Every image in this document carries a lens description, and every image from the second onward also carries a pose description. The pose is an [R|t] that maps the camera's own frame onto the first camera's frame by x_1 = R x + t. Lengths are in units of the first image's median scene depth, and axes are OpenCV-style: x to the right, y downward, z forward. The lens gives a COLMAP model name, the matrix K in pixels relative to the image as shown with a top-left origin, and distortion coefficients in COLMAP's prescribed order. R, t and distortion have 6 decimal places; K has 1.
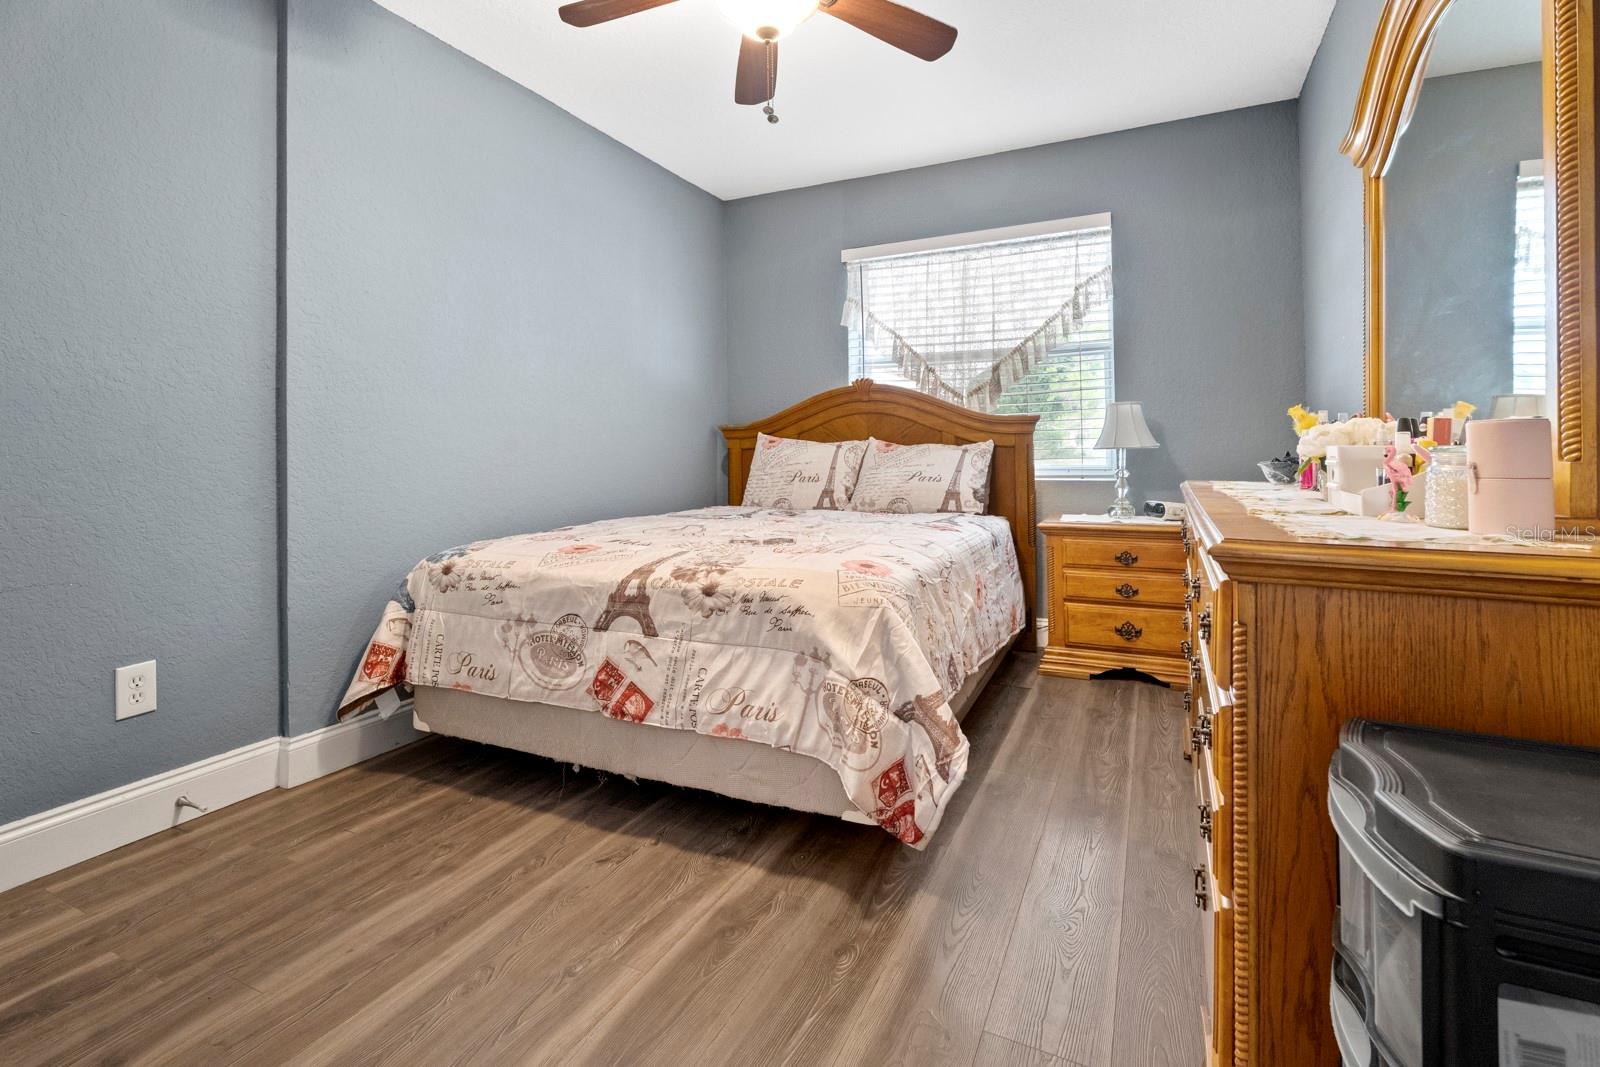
lens RADIAL K [[748.5, 0, 794.9], [0, 748.5, 436.2], [0, 0, 1]] dist [-0.002868, -0.000052]
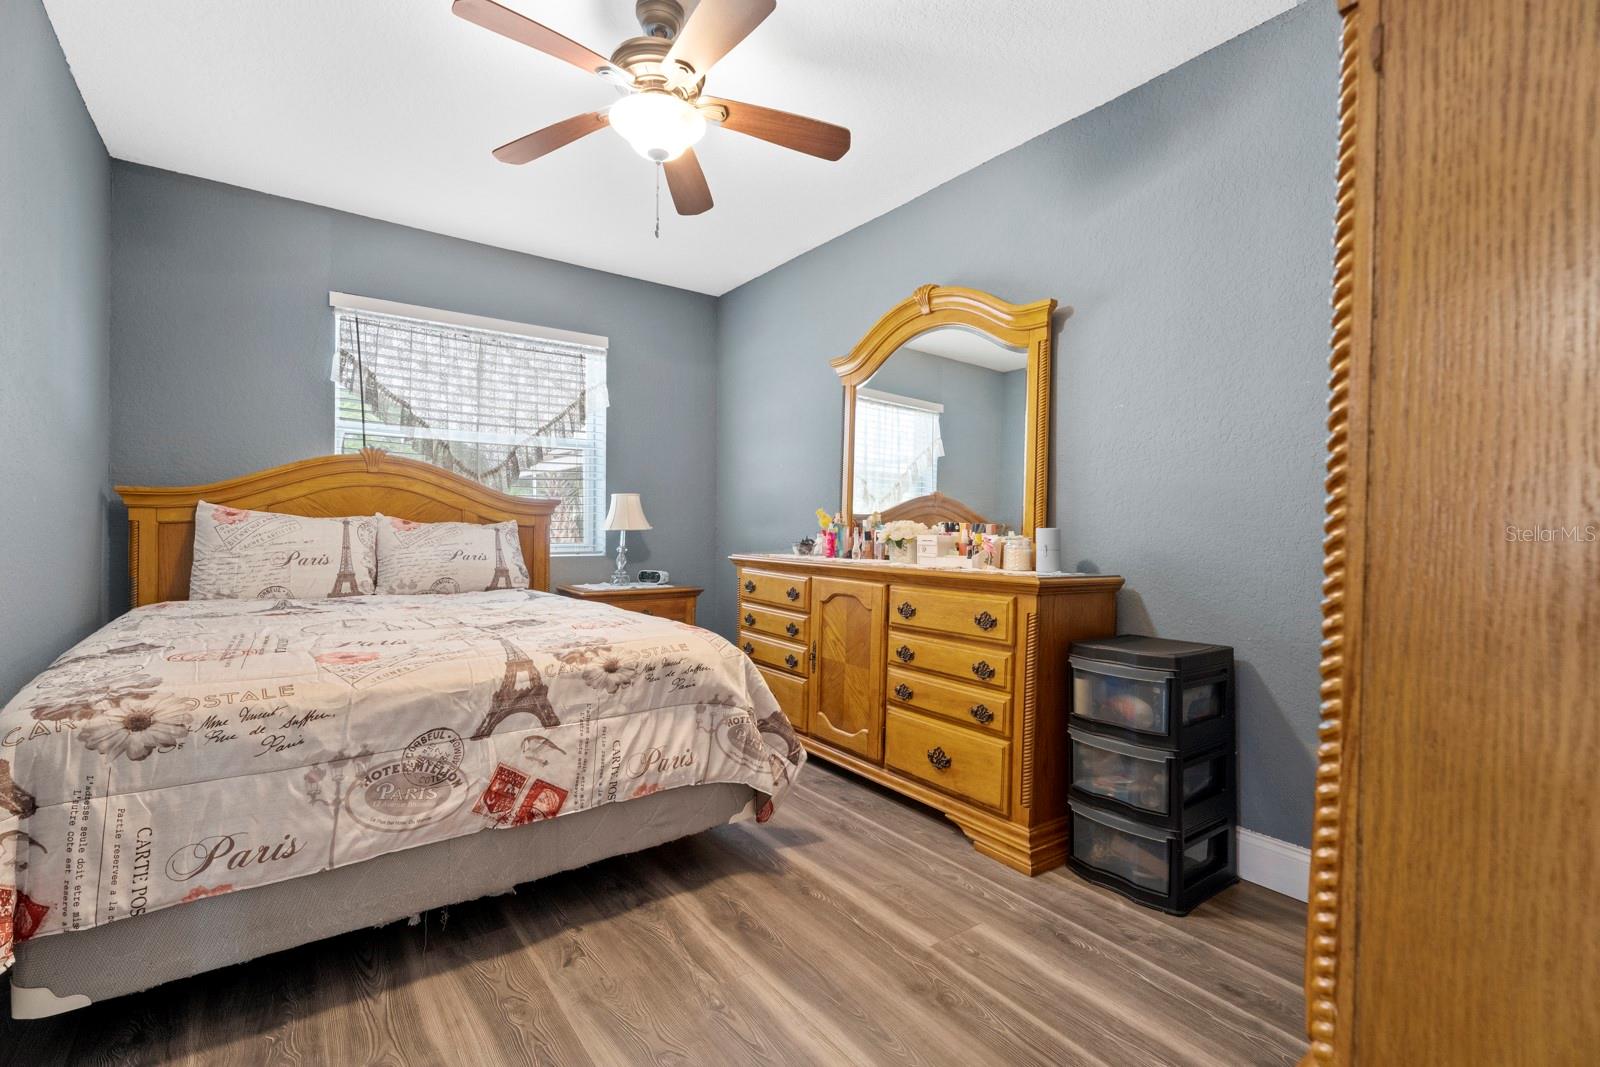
lens RADIAL K [[723.7, 0, 791.6], [0, 723.7, 524.0], [0, 0, 1]] dist [0.003309, 0.000284]
pose [[0.468064, 0.019026, 0.883490, -0.849578], [-0.034449, 0.999401, -0.003272, 0.000928], [-0.883023, -0.028904, 0.468439, 0.294609]]
